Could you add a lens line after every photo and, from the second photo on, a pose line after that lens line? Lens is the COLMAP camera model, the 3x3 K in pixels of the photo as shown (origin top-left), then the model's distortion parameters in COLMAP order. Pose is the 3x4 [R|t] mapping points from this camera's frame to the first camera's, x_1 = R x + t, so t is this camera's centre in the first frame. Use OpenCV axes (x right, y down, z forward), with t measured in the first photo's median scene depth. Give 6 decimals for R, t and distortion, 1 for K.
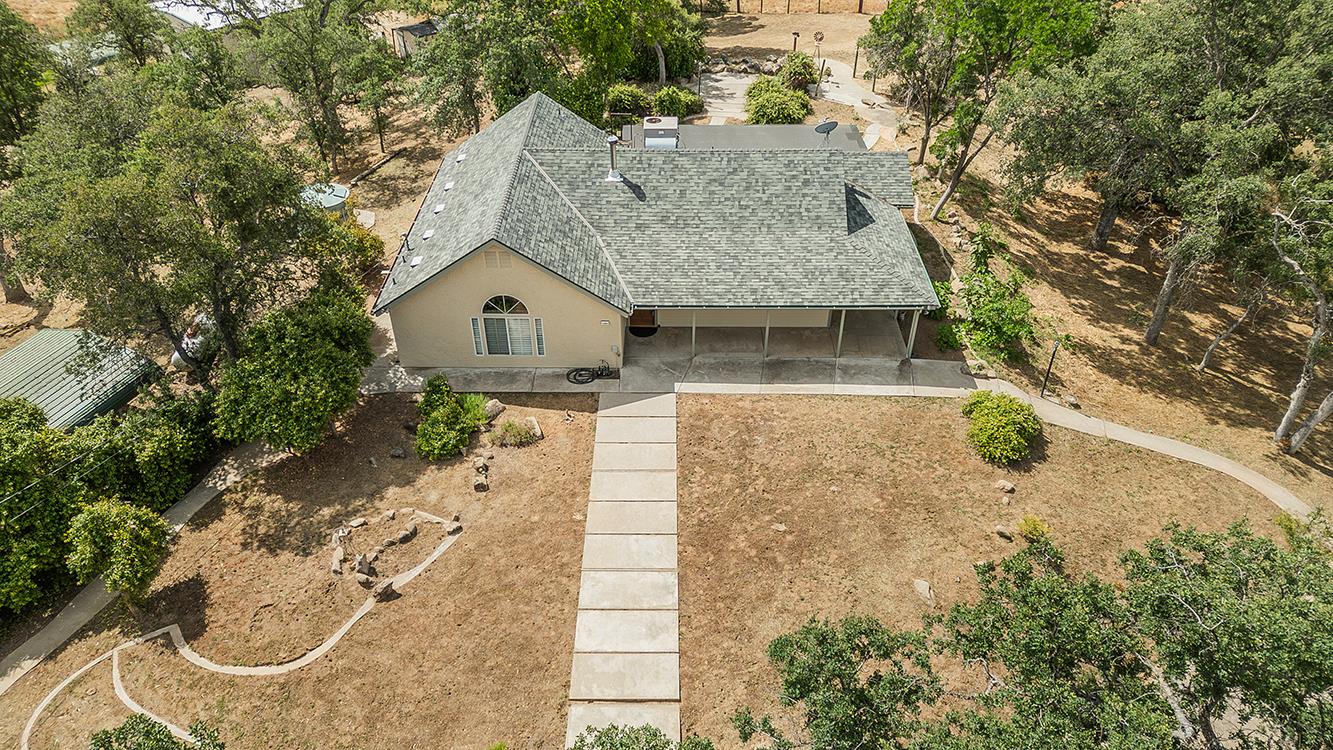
lens RADIAL K [[918.8, 0, 666.5], [0, 918.8, 375.0], [0, 0, 1]] dist [0.085939, -0.064650]
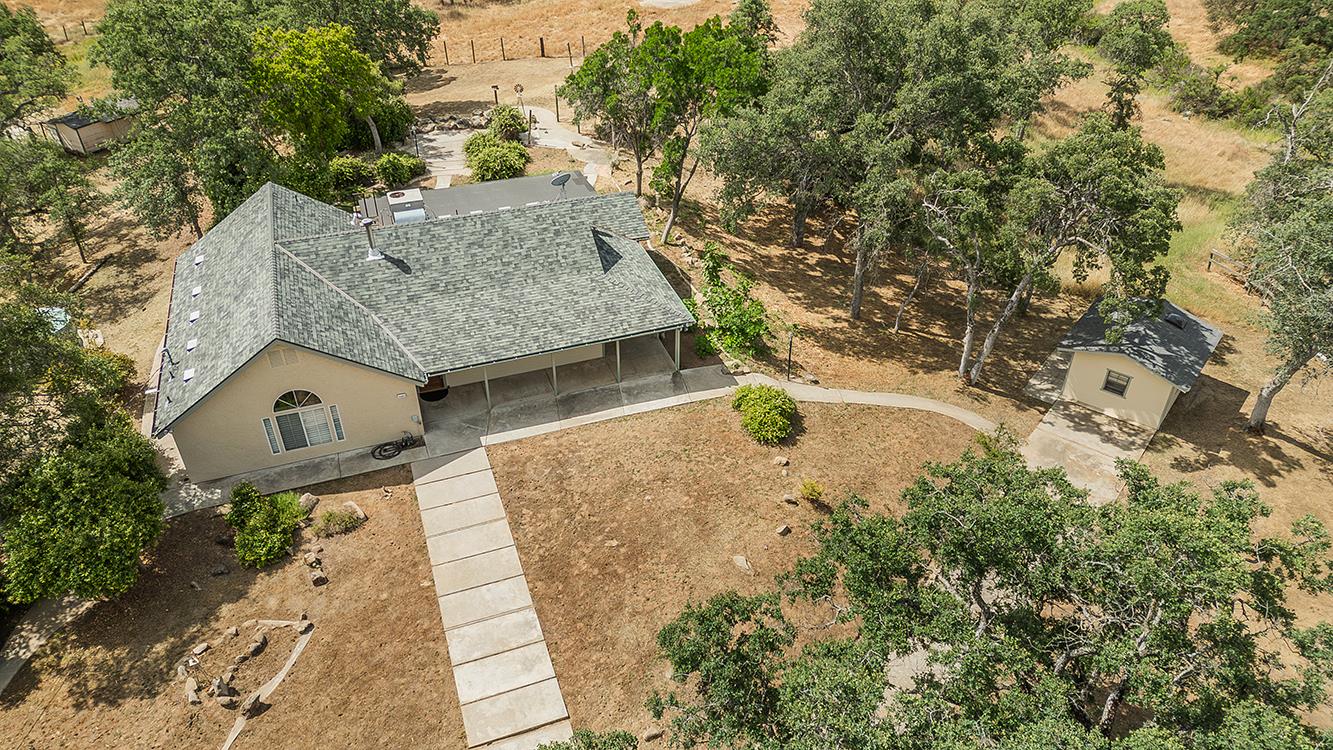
lens RADIAL K [[918.8, 0, 666.5], [0, 918.8, 375.0], [0, 0, 1]] dist [0.085939, -0.064650]
pose [[0.938039, -0.201128, 0.282187, -0.076755], [0.208019, 0.978108, 0.005651, -0.023383], [-0.277146, 0.053399, 0.959343, -0.088866]]
